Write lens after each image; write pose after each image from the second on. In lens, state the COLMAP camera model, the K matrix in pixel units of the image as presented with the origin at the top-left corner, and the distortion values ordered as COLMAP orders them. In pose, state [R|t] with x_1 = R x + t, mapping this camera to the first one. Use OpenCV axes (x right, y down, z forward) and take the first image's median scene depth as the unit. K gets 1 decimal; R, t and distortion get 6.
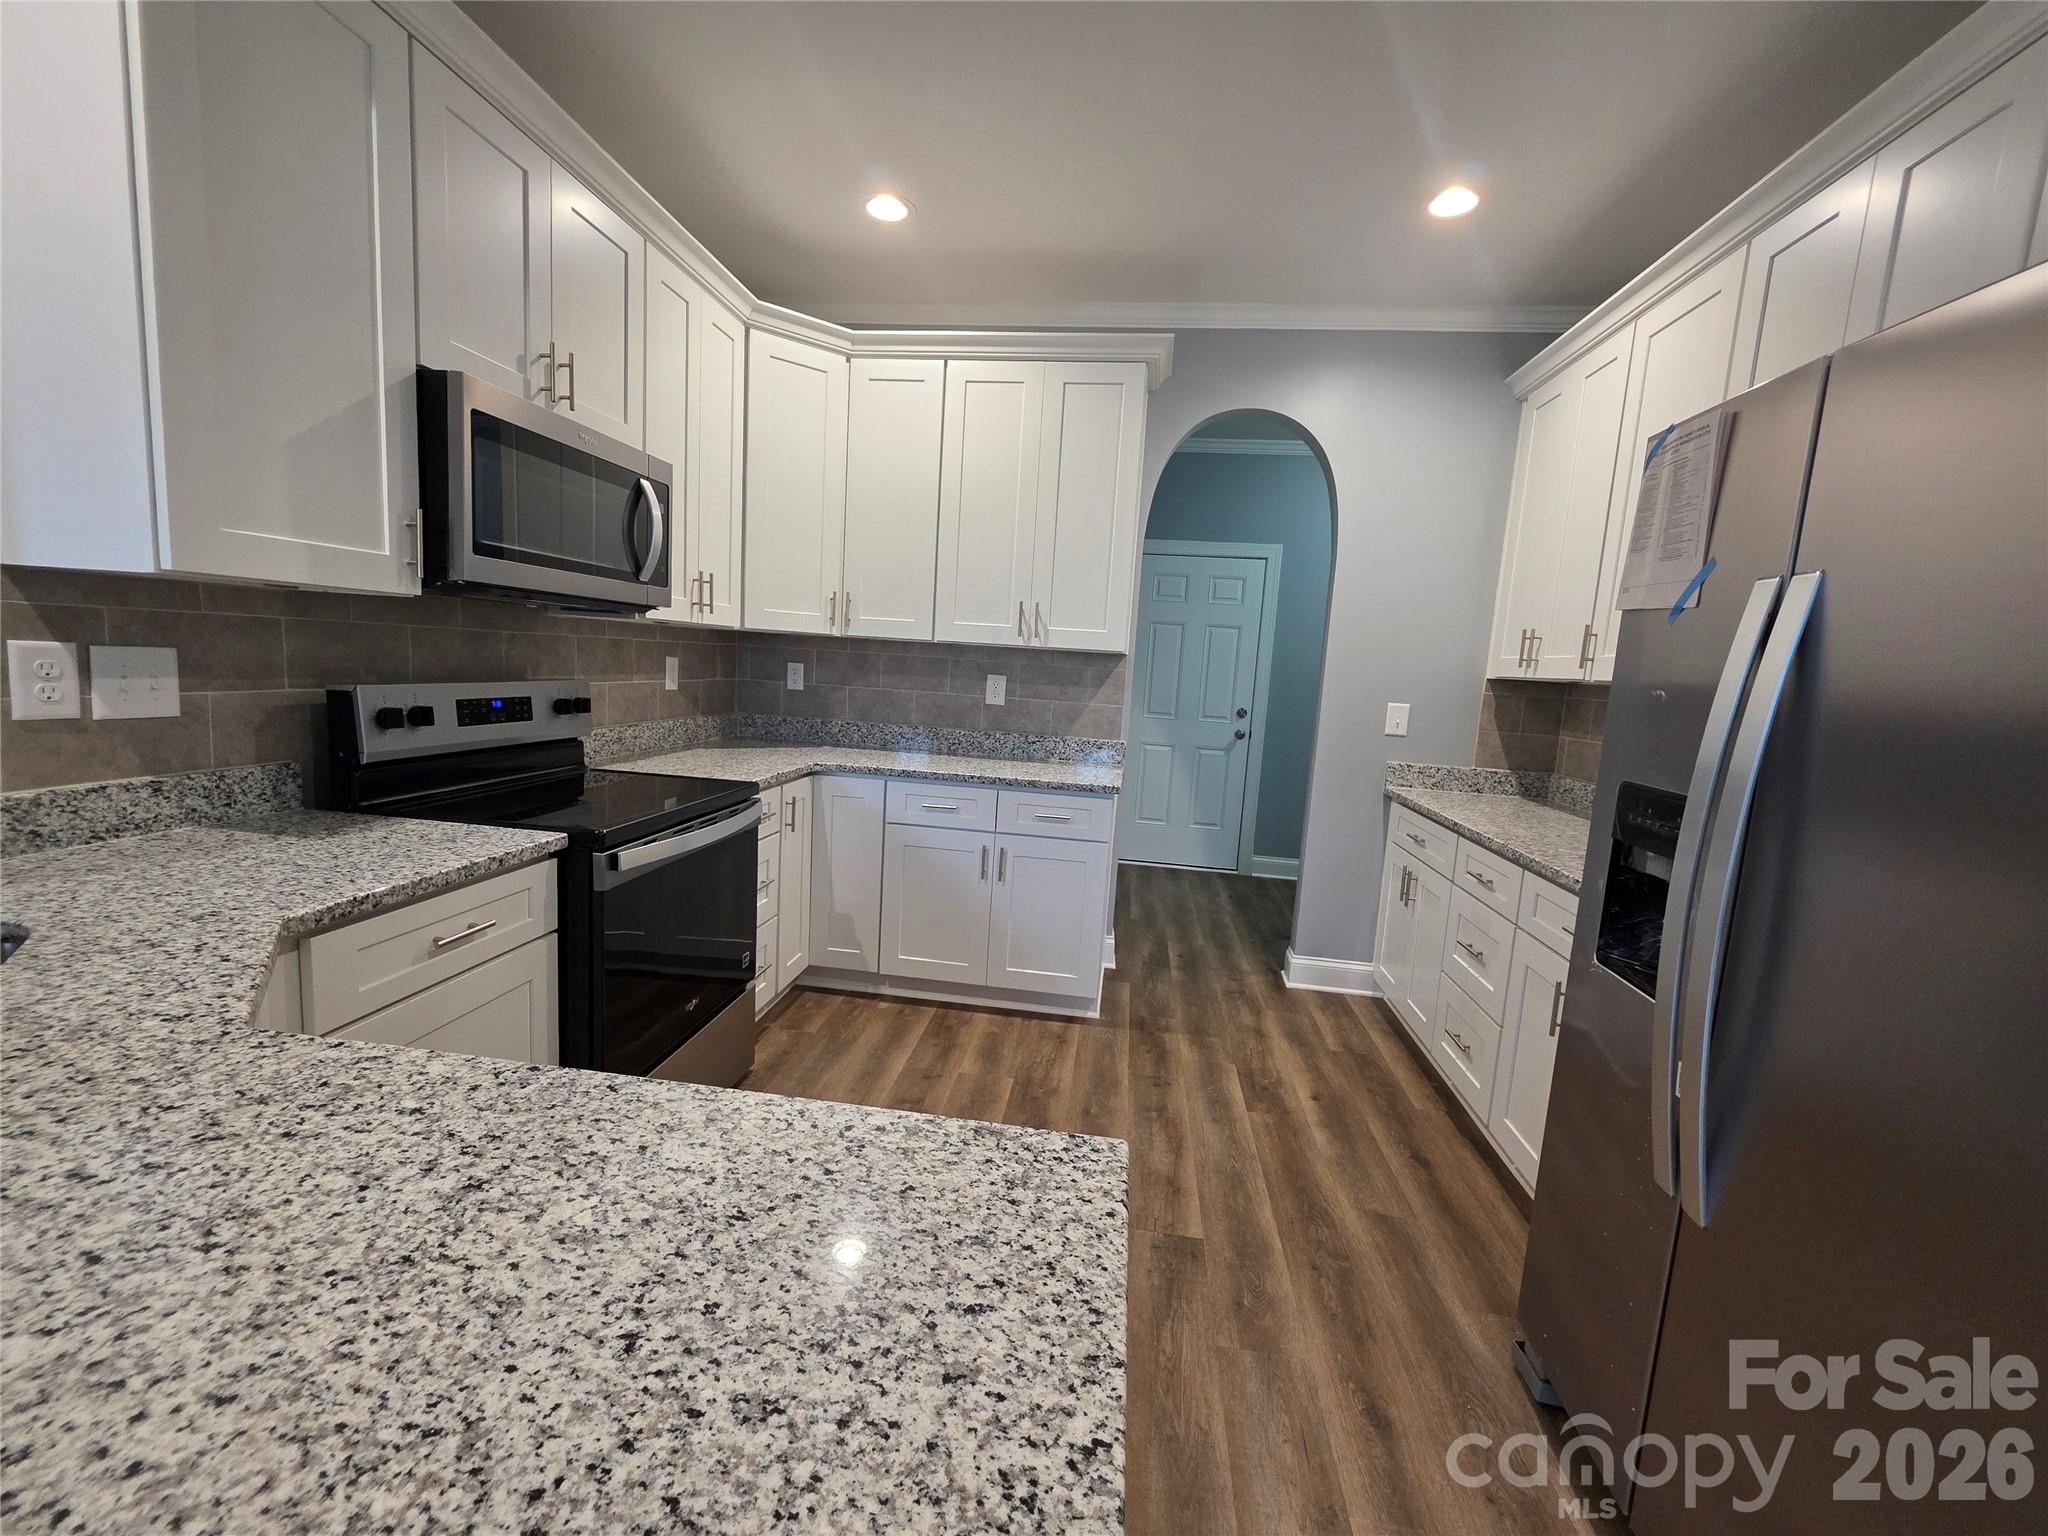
lens RADIAL K [[820.8, 0, 1028.1], [0, 820.8, 765.3], [0, 0, 1]] dist [0.000074, 0.000046]
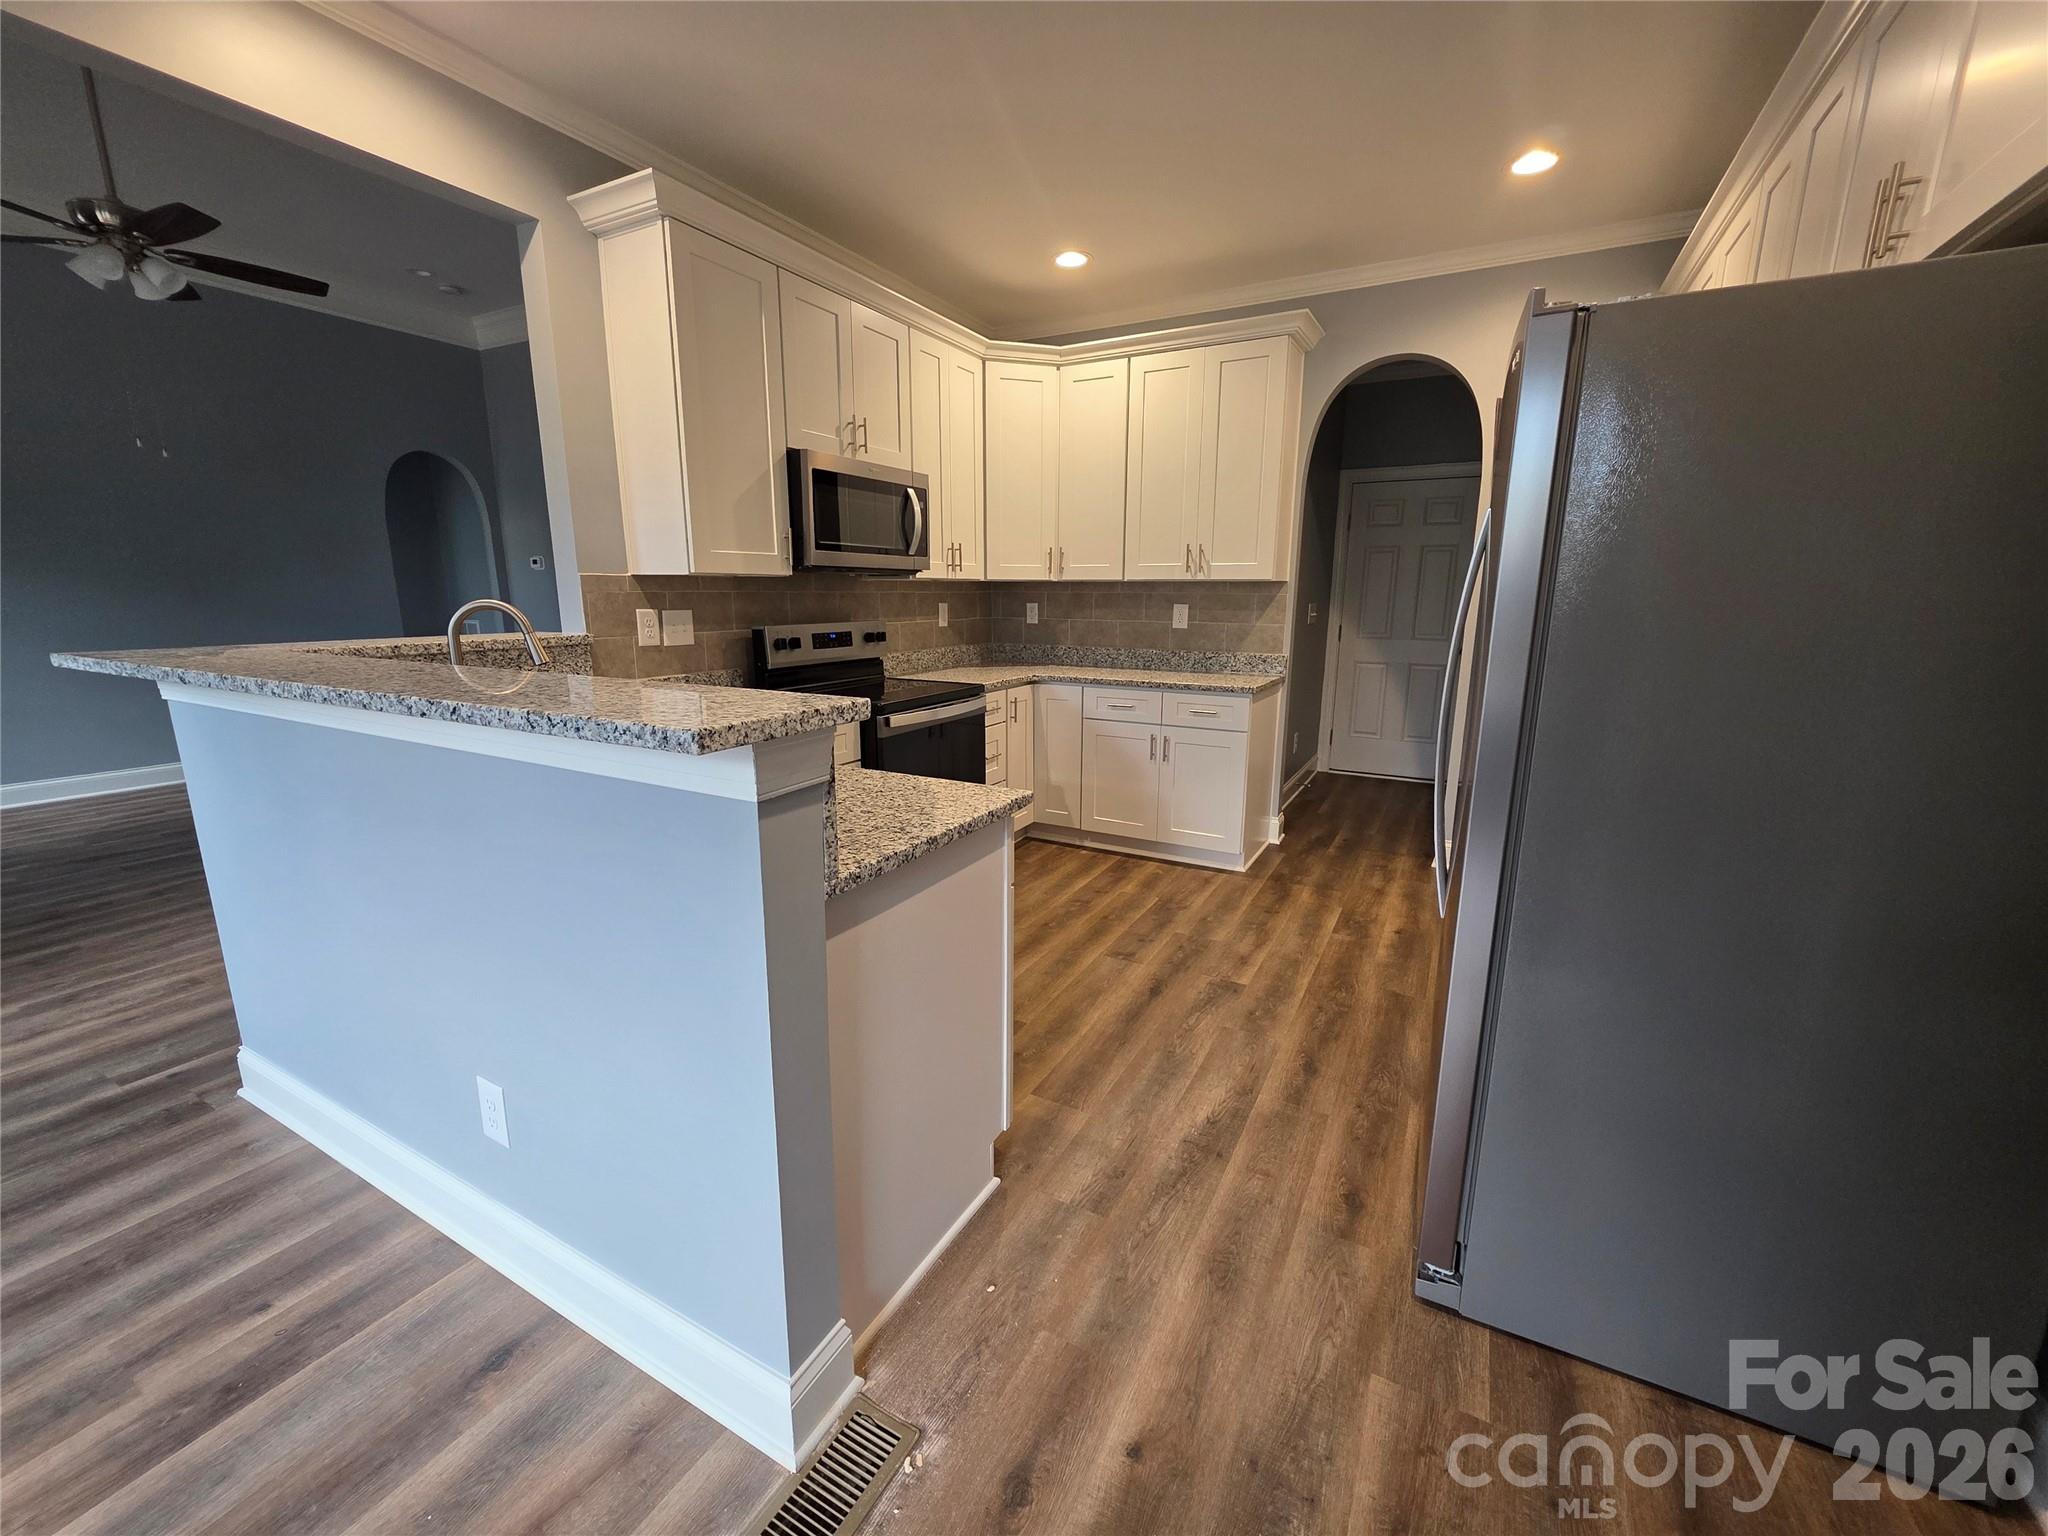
lens RADIAL K [[820.8, 0, 1028.8], [0, 820.8, 764.7], [0, 0, 1]] dist [0.000074, 0.000046]
pose [[0.931203, 0.018635, -0.364025, 0.284179], [0.007698, 0.997464, 0.070753, 0.059702], [0.364420, -0.068688, 0.928698, -0.357722]]
